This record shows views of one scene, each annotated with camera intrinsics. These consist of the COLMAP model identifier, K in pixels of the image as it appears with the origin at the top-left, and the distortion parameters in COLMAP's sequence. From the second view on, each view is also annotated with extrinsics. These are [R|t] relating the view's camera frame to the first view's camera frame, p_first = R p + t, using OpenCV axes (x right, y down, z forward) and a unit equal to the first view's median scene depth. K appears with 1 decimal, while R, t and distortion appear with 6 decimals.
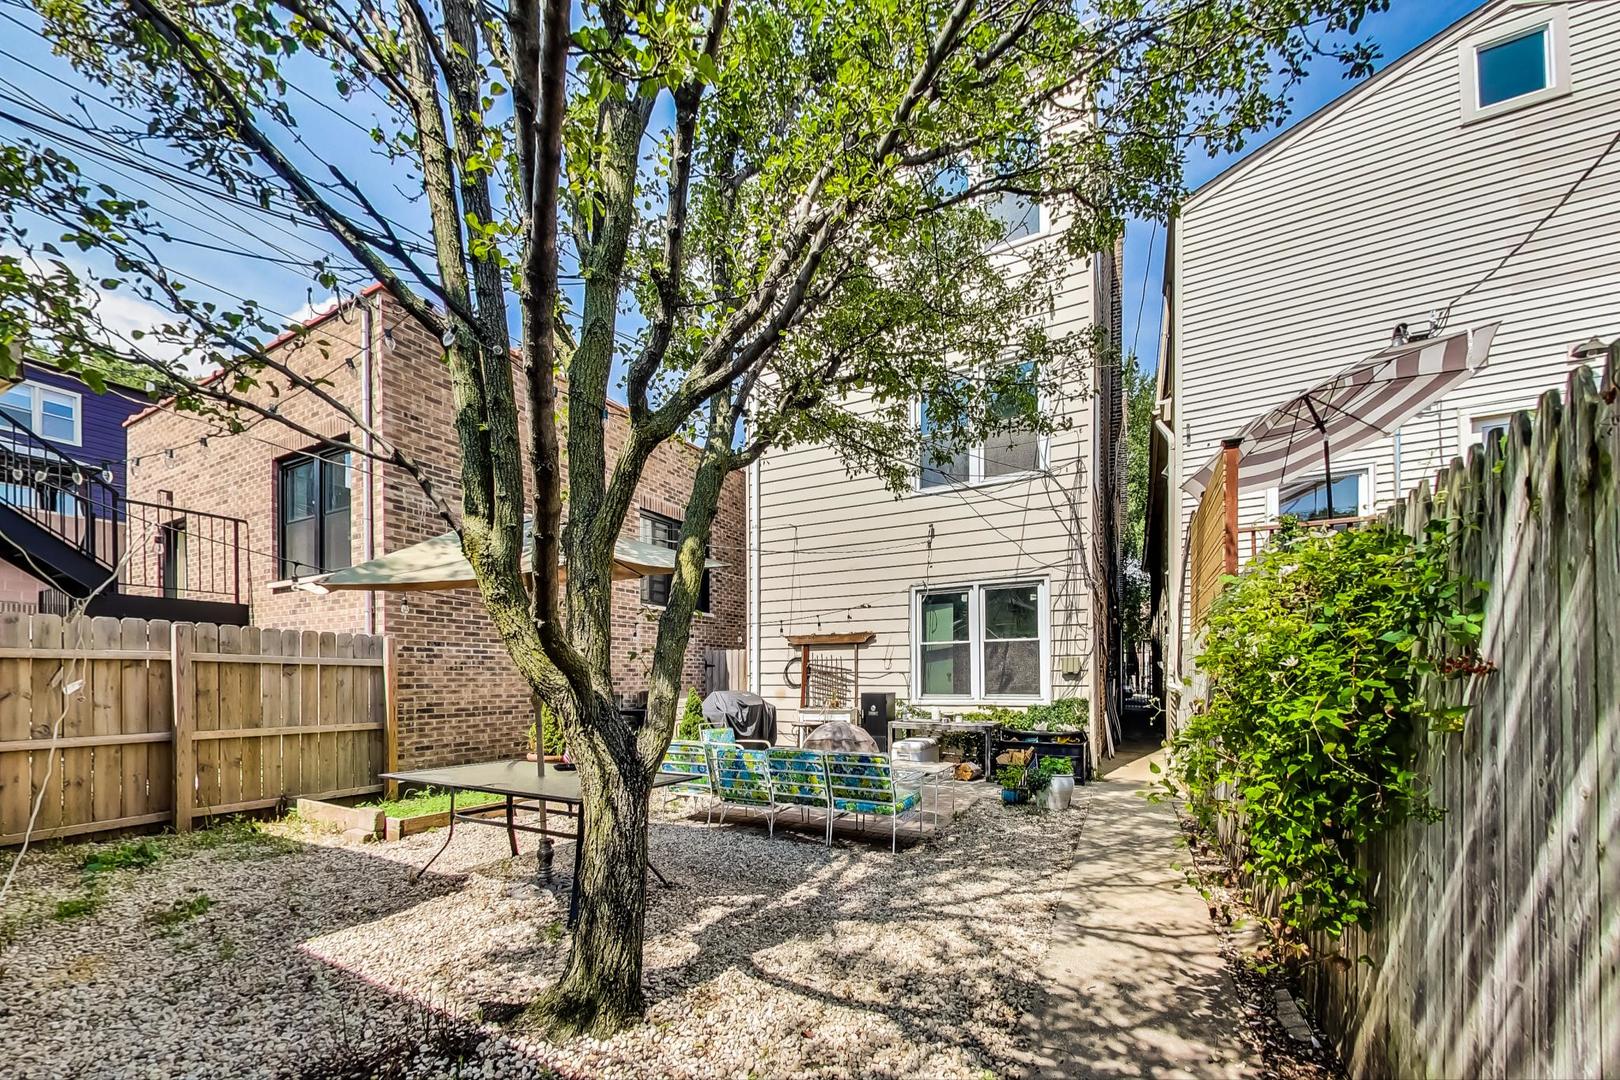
lens RADIAL K [[620.9, 0, 809.7], [0, 620.9, 542.5], [0, 0, 1]] dist [-0.000383, -0.000380]
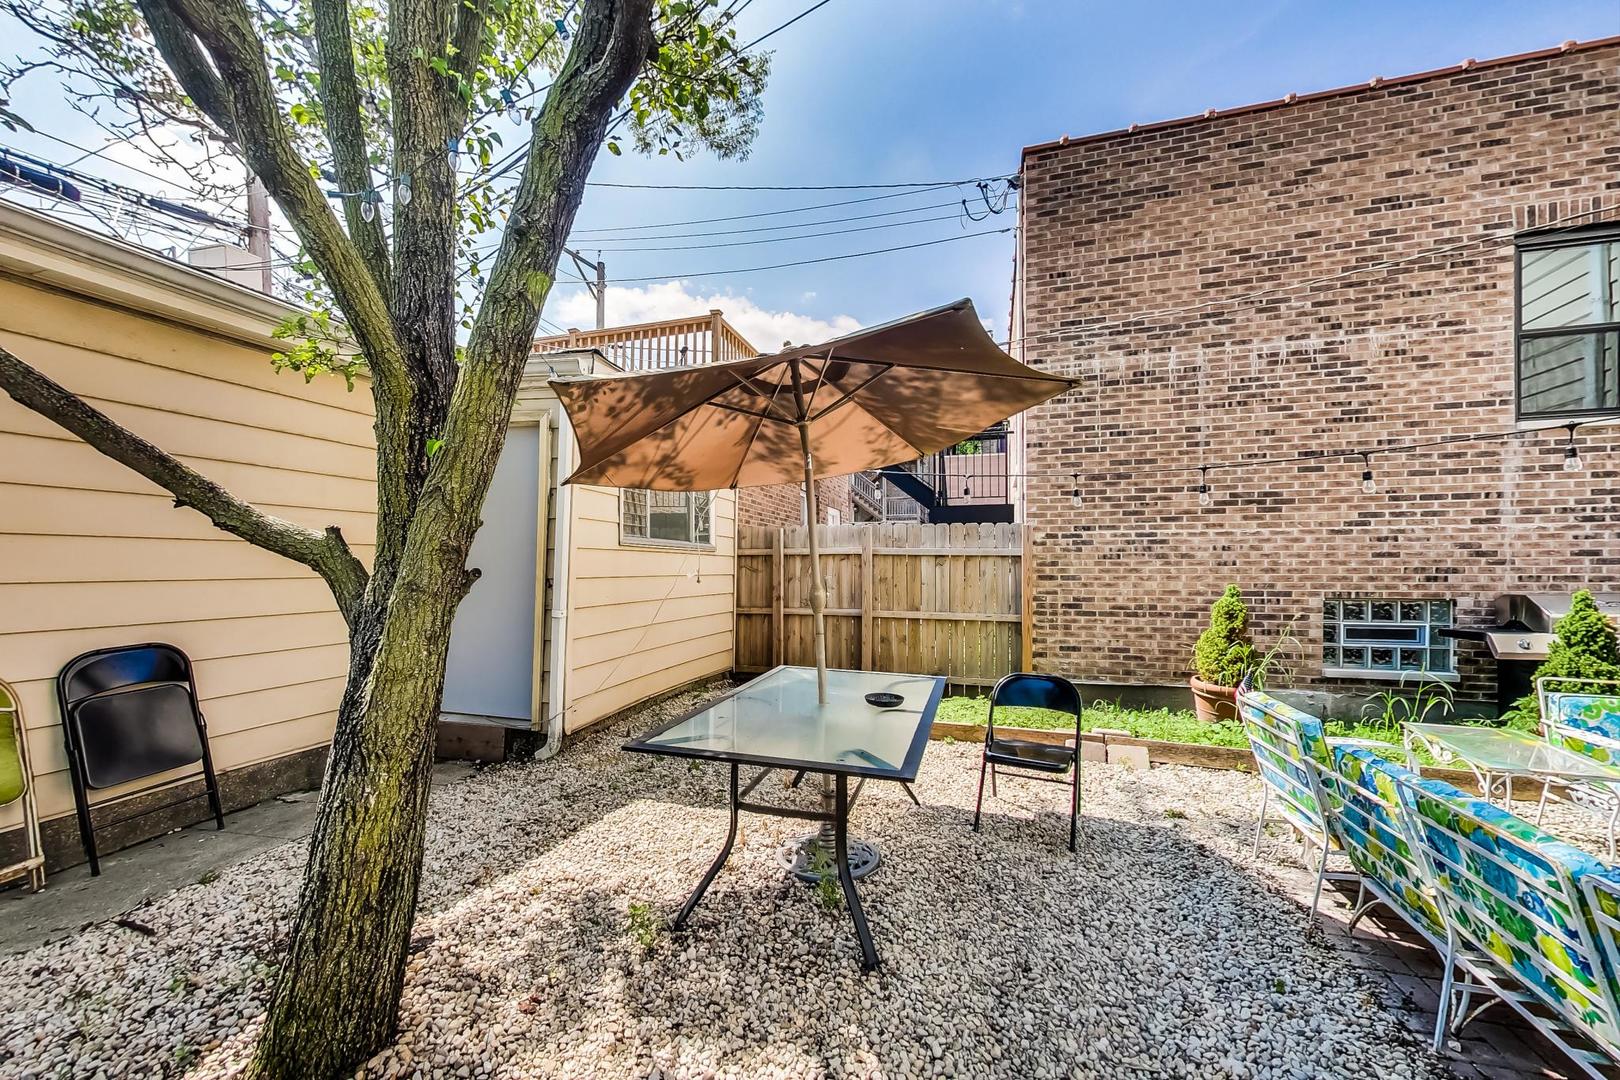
lens RADIAL K [[620.9, 0, 809.7], [0, 620.9, 542.5], [0, 0, 1]] dist [-0.000383, -0.000380]
pose [[0.224451, -0.038519, -0.973724, 0.129258], [0.205590, 0.978600, 0.008678, 0.102077], [0.952551, -0.202135, 0.227567, 0.469720]]
